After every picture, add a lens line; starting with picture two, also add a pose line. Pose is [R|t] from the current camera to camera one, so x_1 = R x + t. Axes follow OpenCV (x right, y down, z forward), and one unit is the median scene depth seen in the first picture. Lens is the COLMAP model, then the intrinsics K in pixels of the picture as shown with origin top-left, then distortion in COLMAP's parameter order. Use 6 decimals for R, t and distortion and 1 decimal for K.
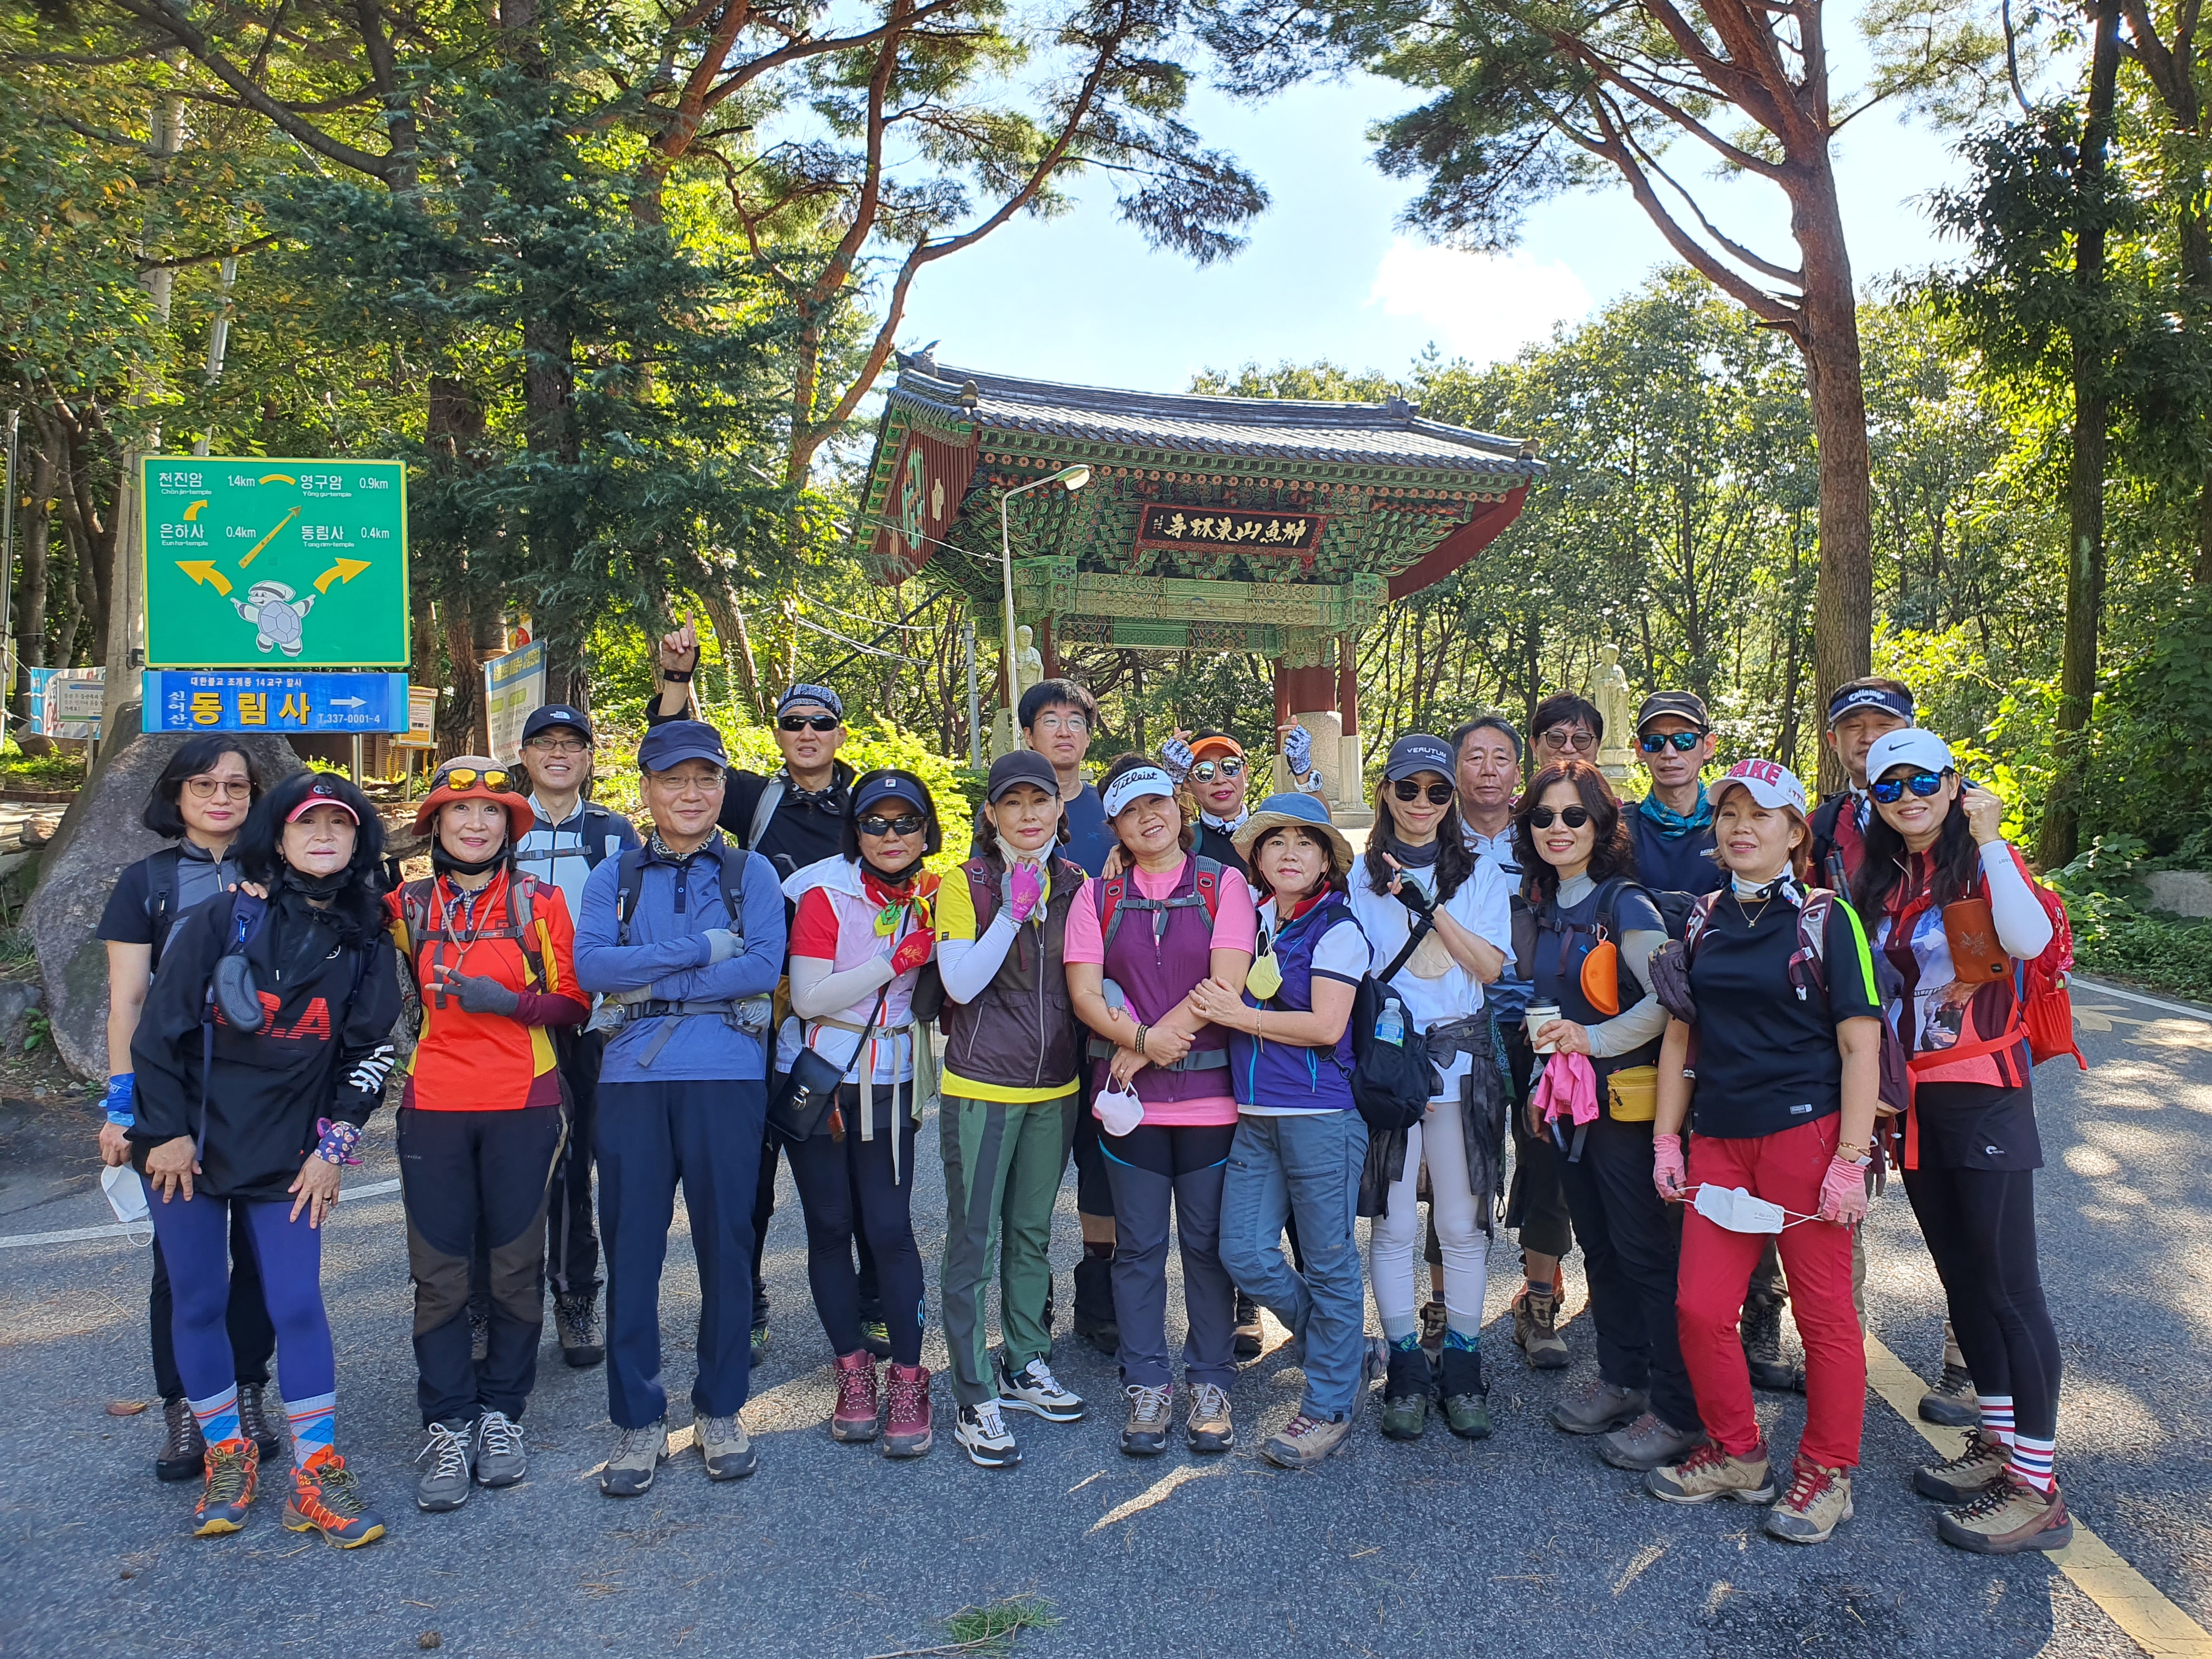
lens RADIAL K [[1680.0, 0, 1105.3], [0, 1680.0, 831.3], [0, 0, 1]] dist [-0.004785, -0.000891]
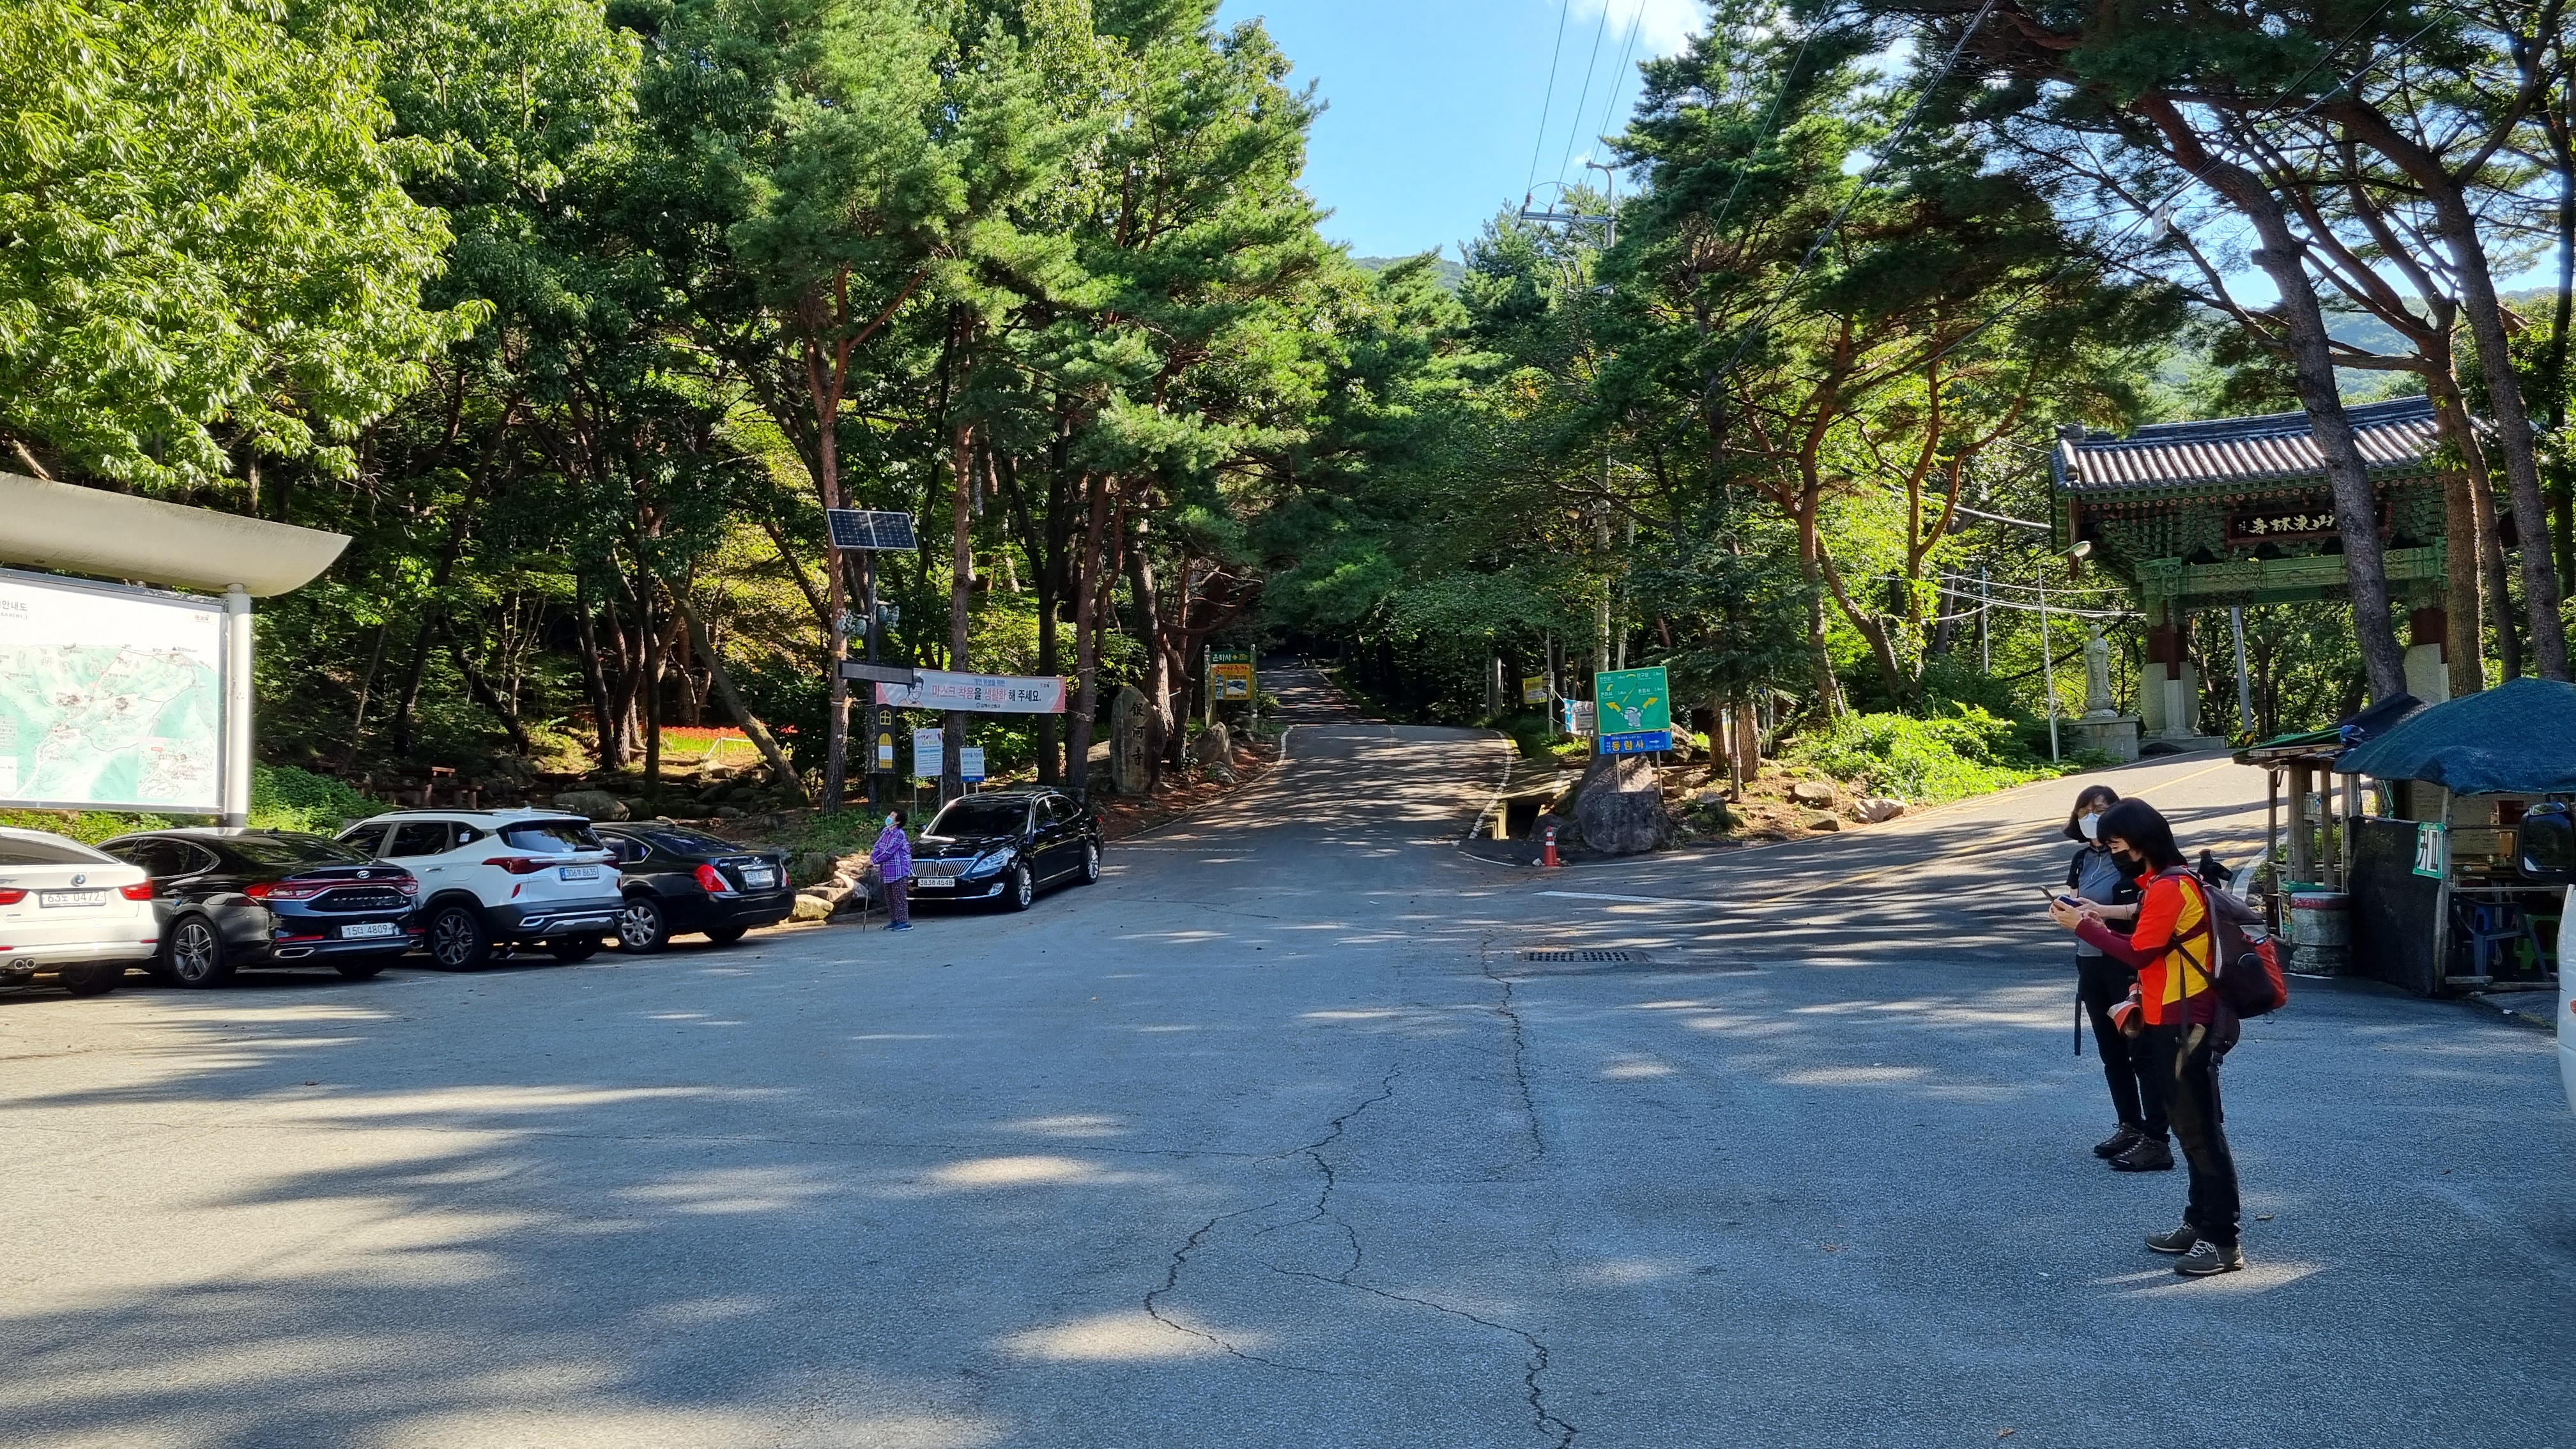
lens RADIAL K [[1971.2, 0, 1287.3], [0, 1971.2, 724.9], [0, 0, 1]] dist [-0.000239, -0.000212]
pose [[0.764017, -0.044700, -0.643645, 0.475582], [0.042411, 0.998919, -0.019031, -0.021433], [0.643800, -0.012758, 0.765087, -0.772294]]
